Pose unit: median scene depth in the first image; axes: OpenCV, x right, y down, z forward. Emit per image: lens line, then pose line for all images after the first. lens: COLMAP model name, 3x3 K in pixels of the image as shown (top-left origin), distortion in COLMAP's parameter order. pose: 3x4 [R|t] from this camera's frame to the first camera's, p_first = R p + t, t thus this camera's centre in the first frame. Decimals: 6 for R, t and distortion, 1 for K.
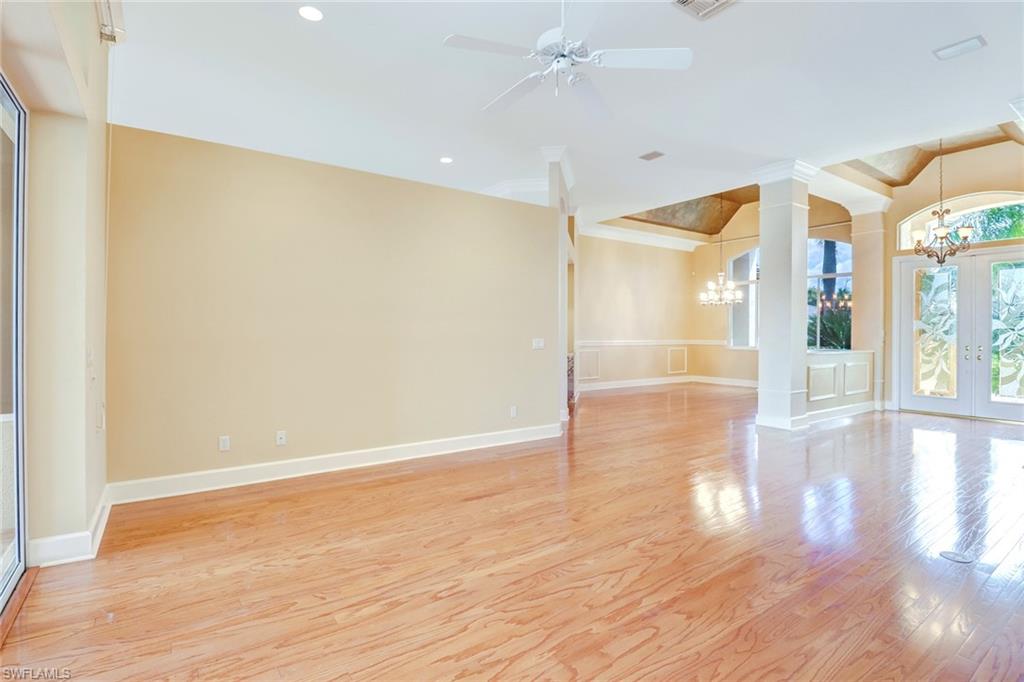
lens RADIAL K [[492.7, 0, 512.6], [0, 492.7, 332.9], [0, 0, 1]] dist [-0.005538, -0.000642]
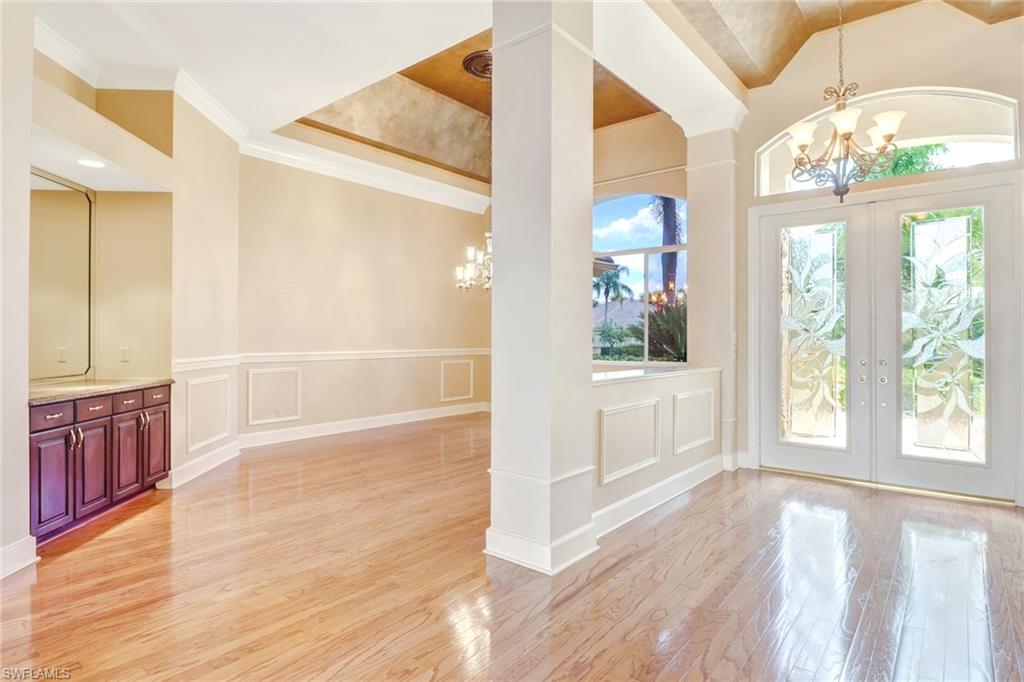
lens RADIAL K [[558.2, 0, 511.8], [0, 558.2, 340.9], [0, 0, 1]] dist [0.002785, 0.000032]
pose [[0.960770, -0.008065, 0.277229, 0.322905], [0.006357, 0.999955, 0.007058, -0.000501], [-0.277273, -0.005019, 0.960778, 0.445554]]
